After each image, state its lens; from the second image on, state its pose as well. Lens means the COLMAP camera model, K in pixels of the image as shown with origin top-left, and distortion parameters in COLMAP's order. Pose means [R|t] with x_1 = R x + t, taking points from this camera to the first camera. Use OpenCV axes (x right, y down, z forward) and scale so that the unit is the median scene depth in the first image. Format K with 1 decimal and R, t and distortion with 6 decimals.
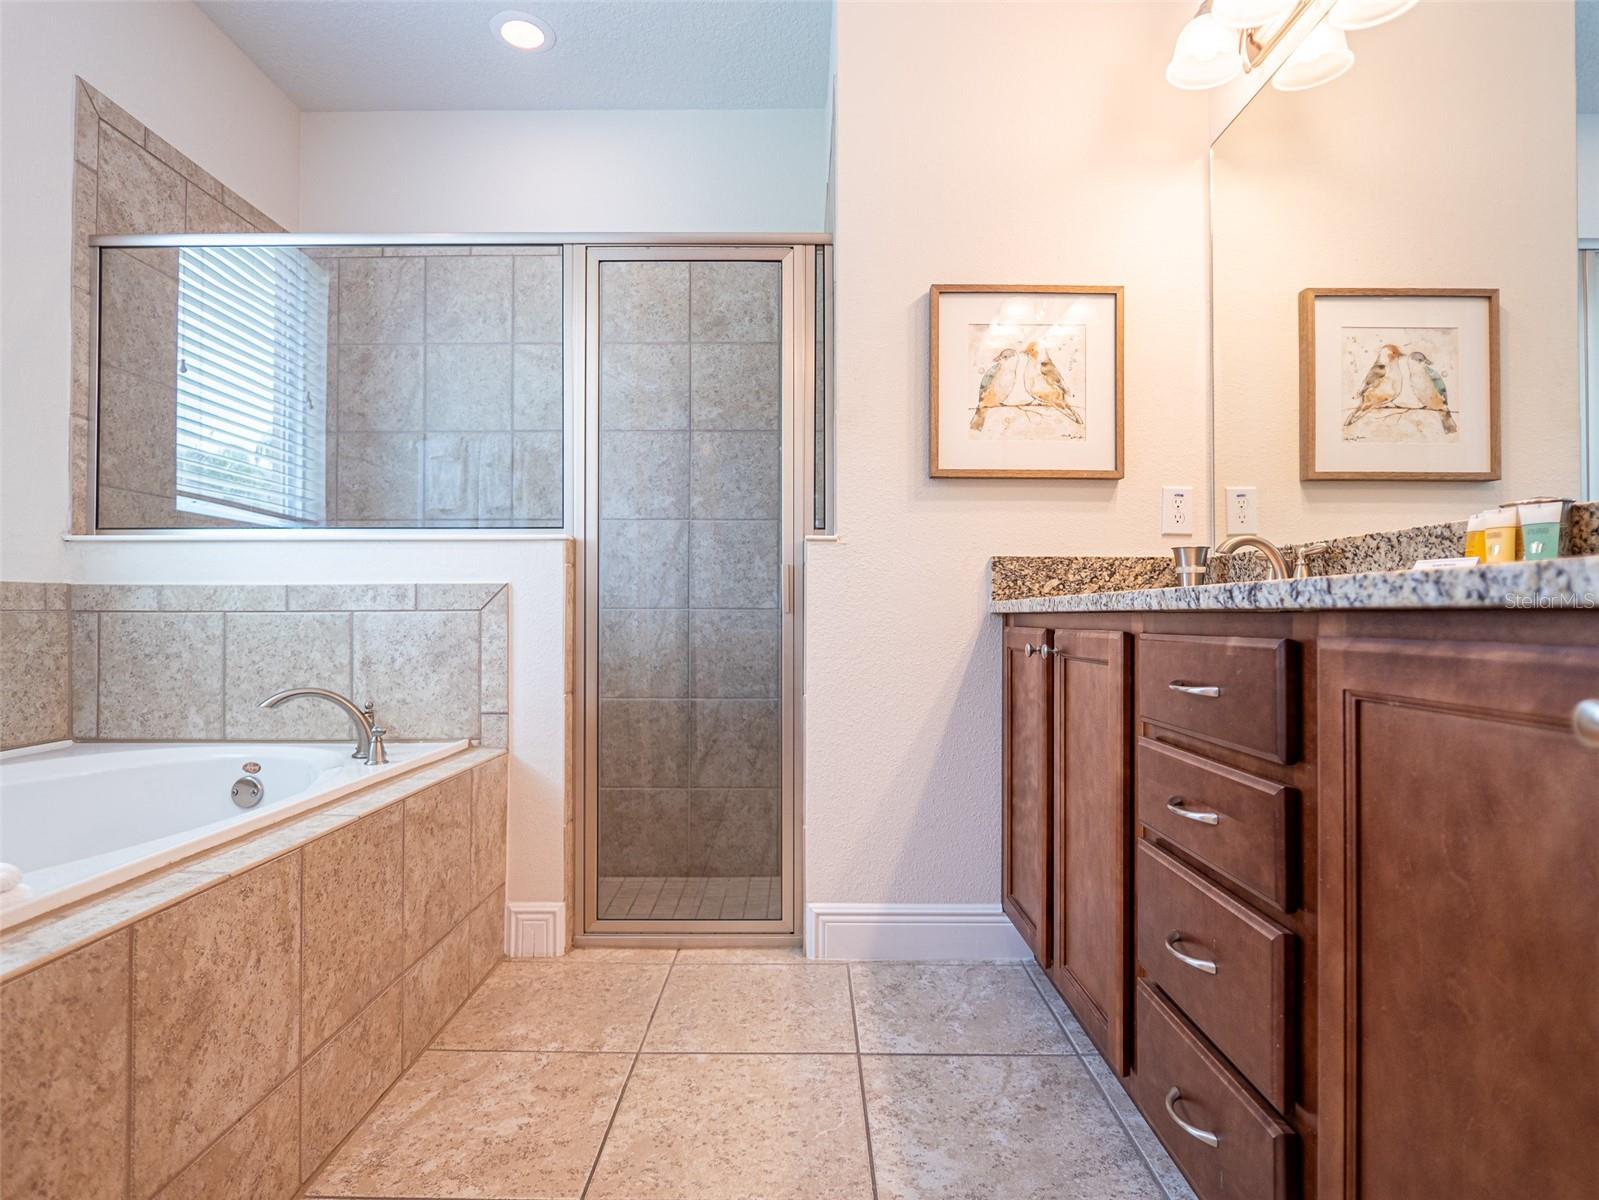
lens RADIAL K [[866.3, 0, 799.7], [0, 866.3, 603.2], [0, 0, 1]] dist [-0.016693, 0.003504]
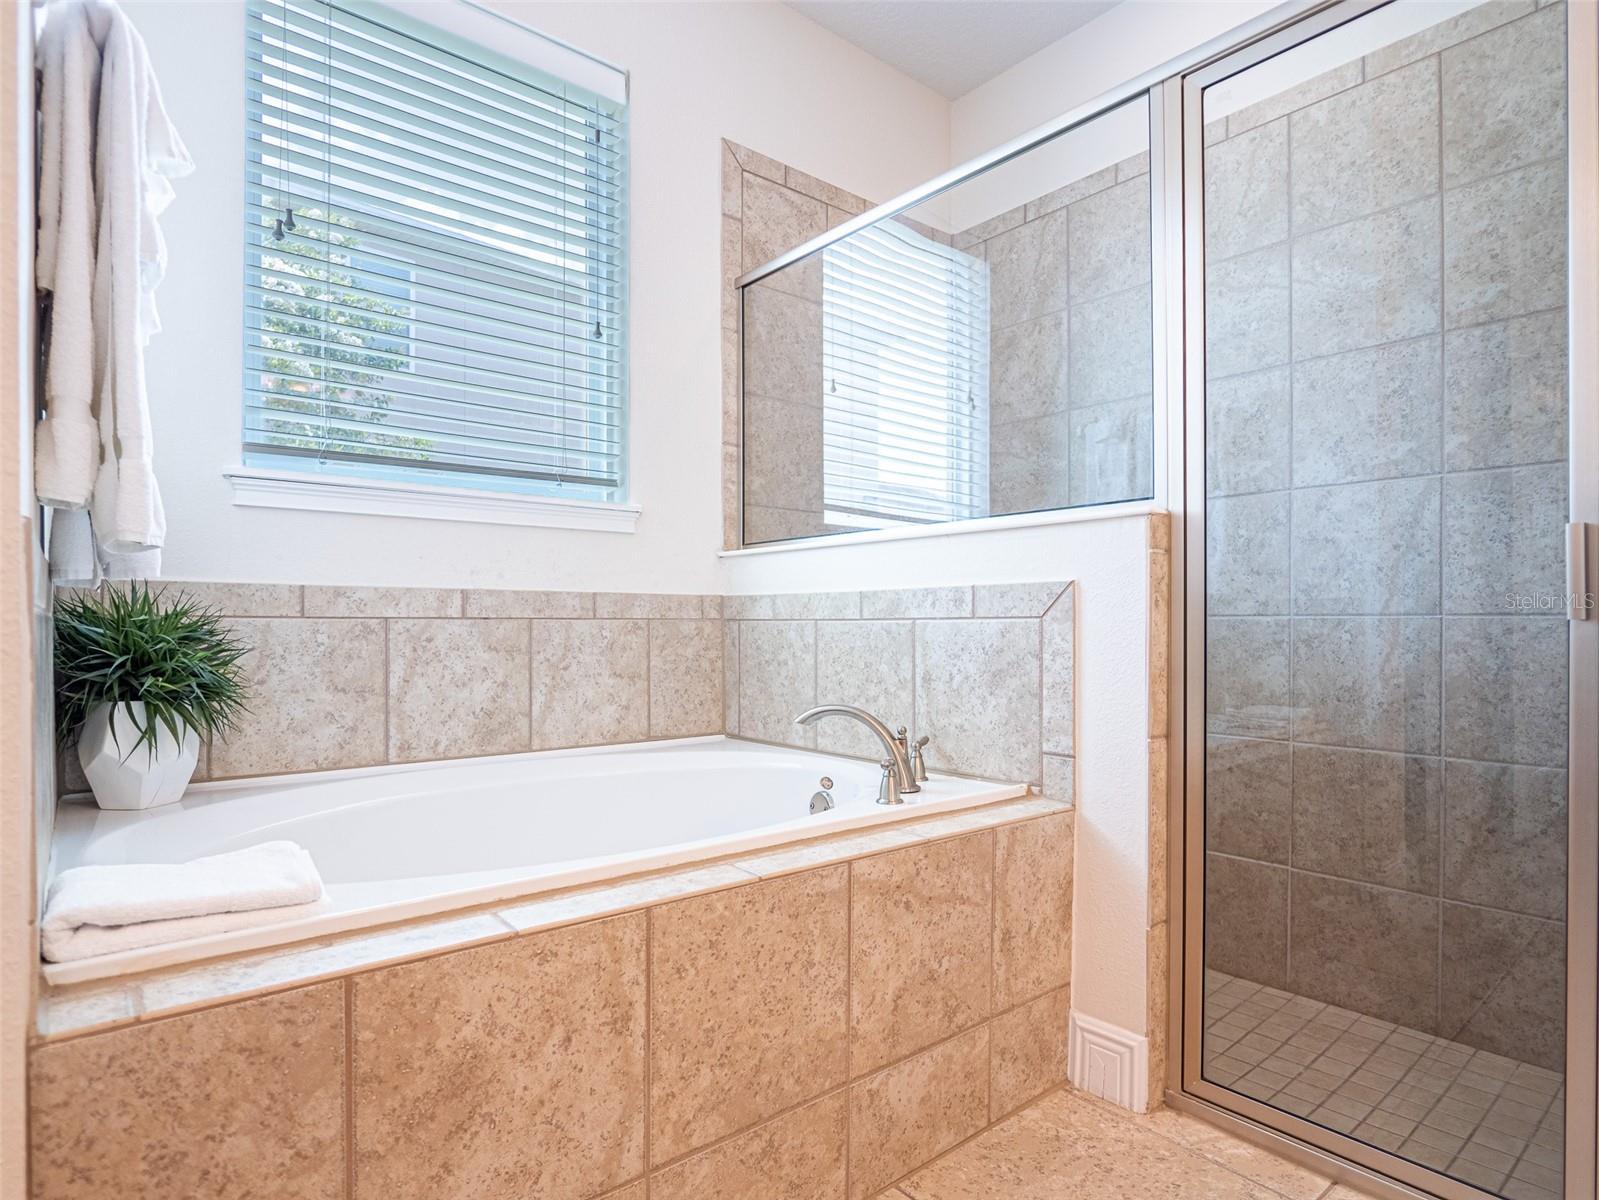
lens RADIAL K [[866.3, 0, 802.0], [0, 866.3, 625.1], [0, 0, 1]] dist [-0.016693, 0.003504]
pose [[0.638451, 0.002823, -0.769657, 0.082875], [0.007870, 0.999917, 0.010196, 0.005422], [0.769622, -0.012567, 0.638376, 0.351332]]
